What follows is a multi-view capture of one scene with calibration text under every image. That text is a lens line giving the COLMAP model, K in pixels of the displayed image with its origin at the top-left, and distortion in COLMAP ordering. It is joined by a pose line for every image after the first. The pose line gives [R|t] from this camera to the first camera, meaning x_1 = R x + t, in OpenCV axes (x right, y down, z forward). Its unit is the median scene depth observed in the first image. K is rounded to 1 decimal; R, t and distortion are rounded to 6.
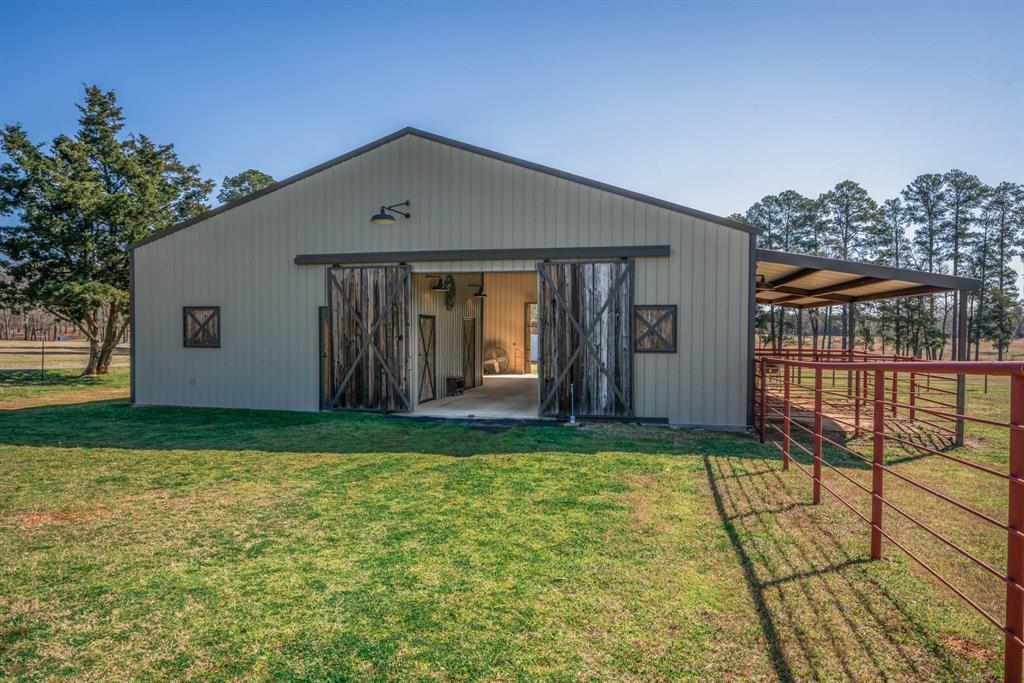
lens RADIAL K [[701.0, 0, 512.0], [0, 701.0, 341.5], [0, 0, 1]] dist [0.000226, 0.000101]
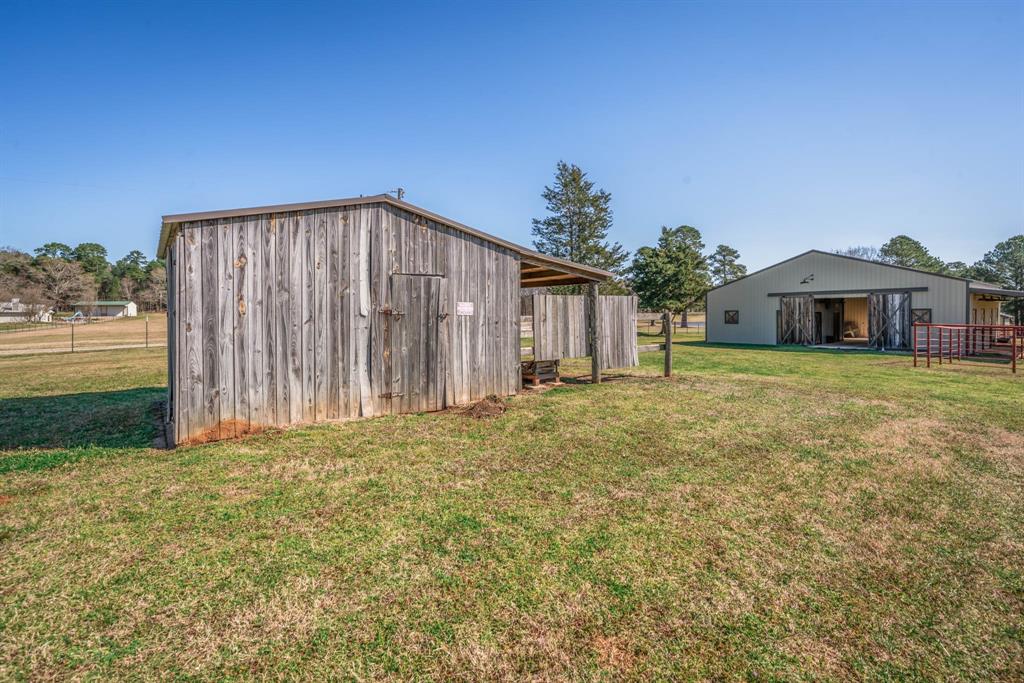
lens RADIAL K [[454.6, 0, 511.1], [0, 454.6, 321.4], [0, 0, 1]] dist [0.001835, 0.000313]
pose [[0.782735, 0.000090, -0.622355, 0.054710], [-0.000377, 1.000000, -0.000330, -0.000404], [0.622355, 0.000493, 0.782735, -1.376129]]
